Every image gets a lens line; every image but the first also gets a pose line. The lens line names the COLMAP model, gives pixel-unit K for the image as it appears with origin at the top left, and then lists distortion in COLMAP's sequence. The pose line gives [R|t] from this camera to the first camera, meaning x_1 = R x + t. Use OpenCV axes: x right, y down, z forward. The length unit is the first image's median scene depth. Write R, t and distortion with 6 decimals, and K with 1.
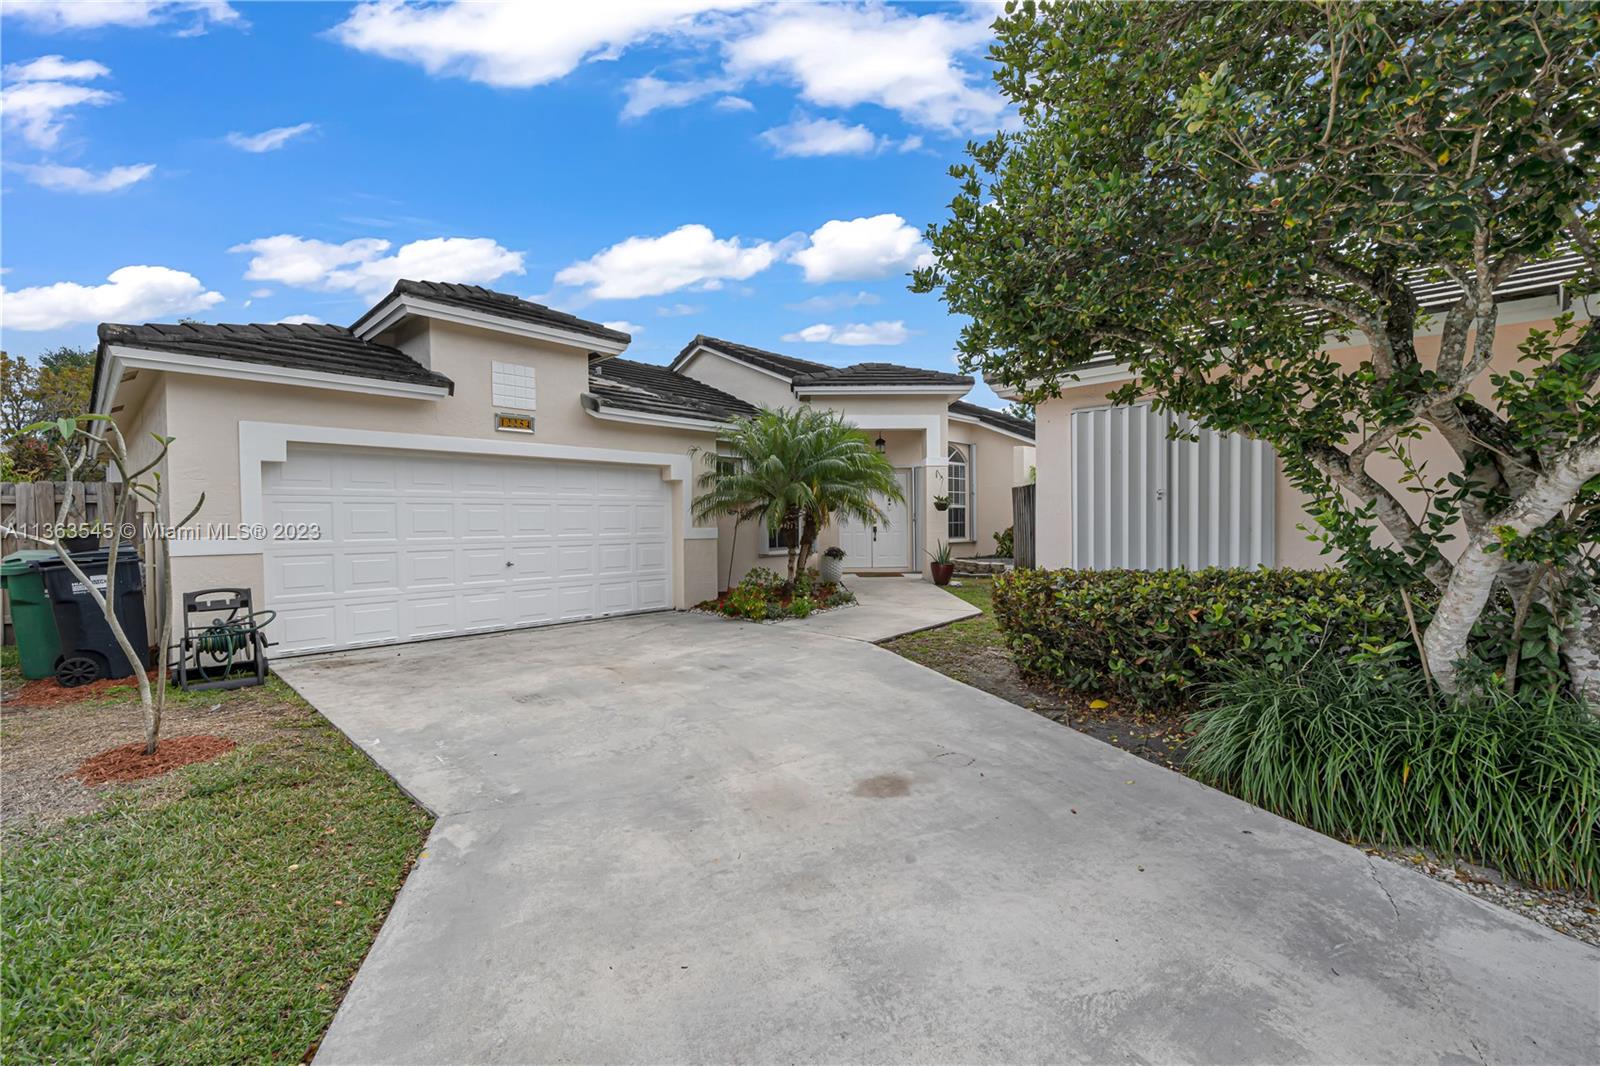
lens RADIAL K [[683.4, 0, 808.5], [0, 683.4, 540.9], [0, 0, 1]] dist [-0.003859, -0.000033]
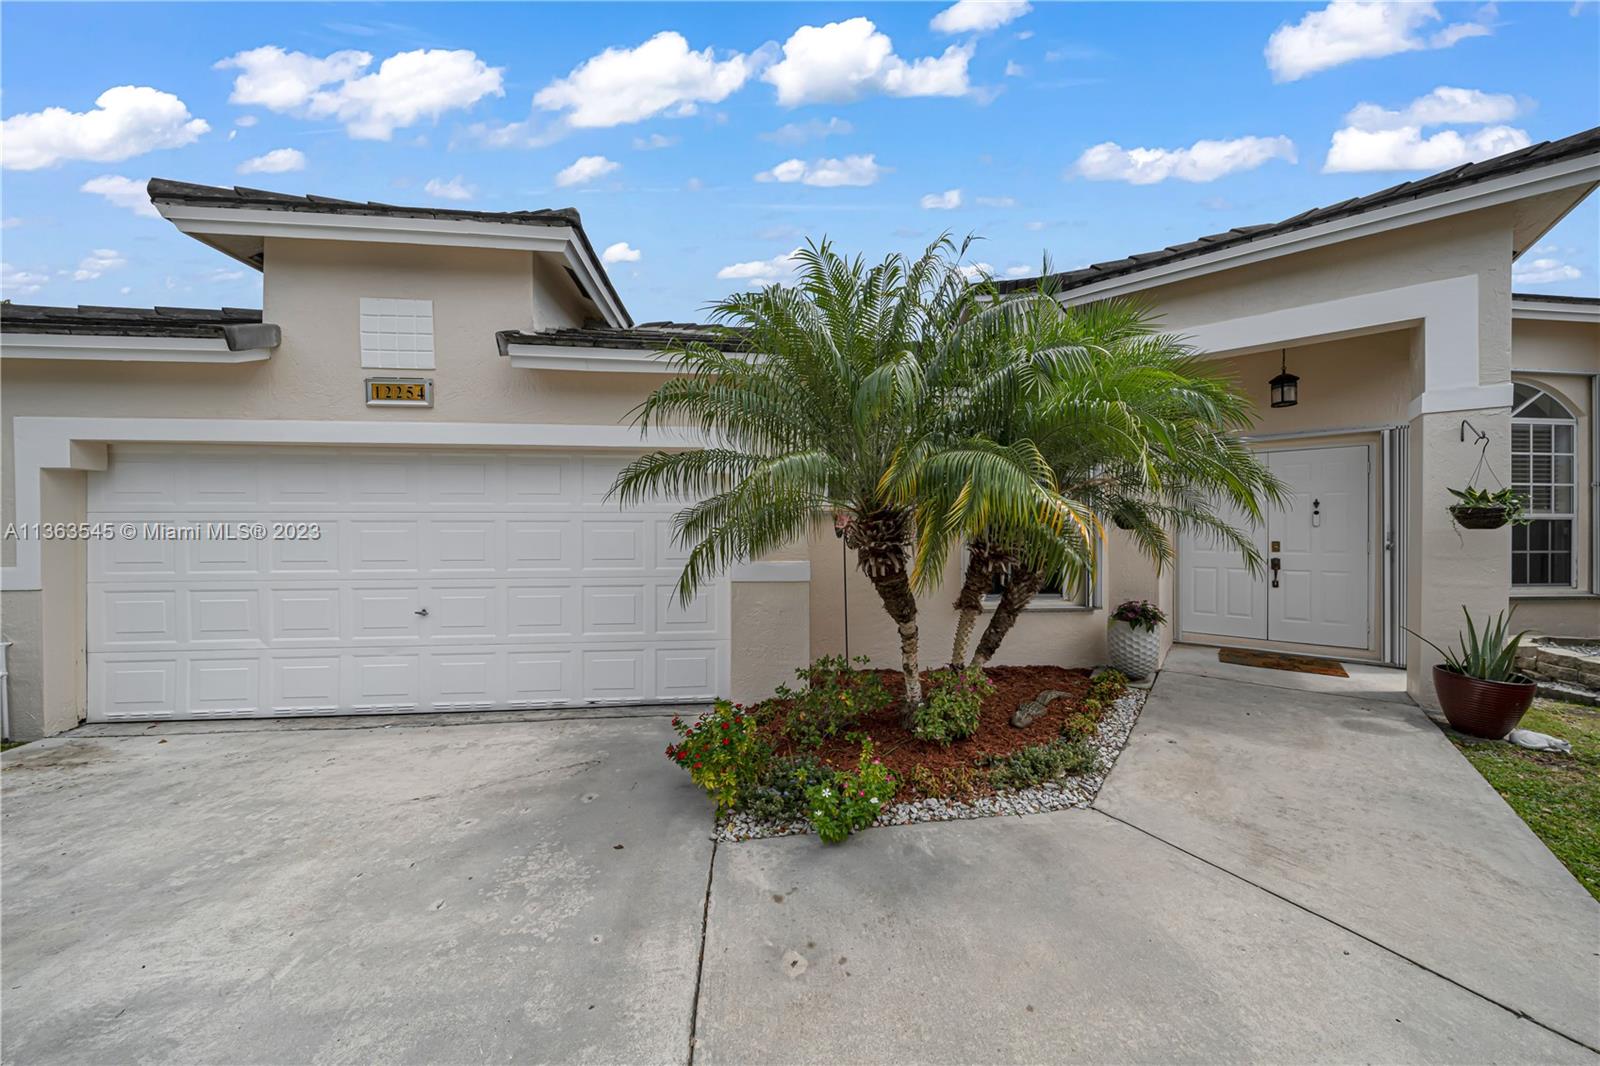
lens RADIAL K [[555.2, 0, 787.0], [0, 555.2, 537.8], [0, 0, 1]] dist [-0.004637, 0.000009]
pose [[0.751086, 0.015159, -0.660030, 0.109253], [-0.025849, 0.999645, -0.006456, -0.027420], [0.659698, 0.021910, 0.751211, 0.527336]]
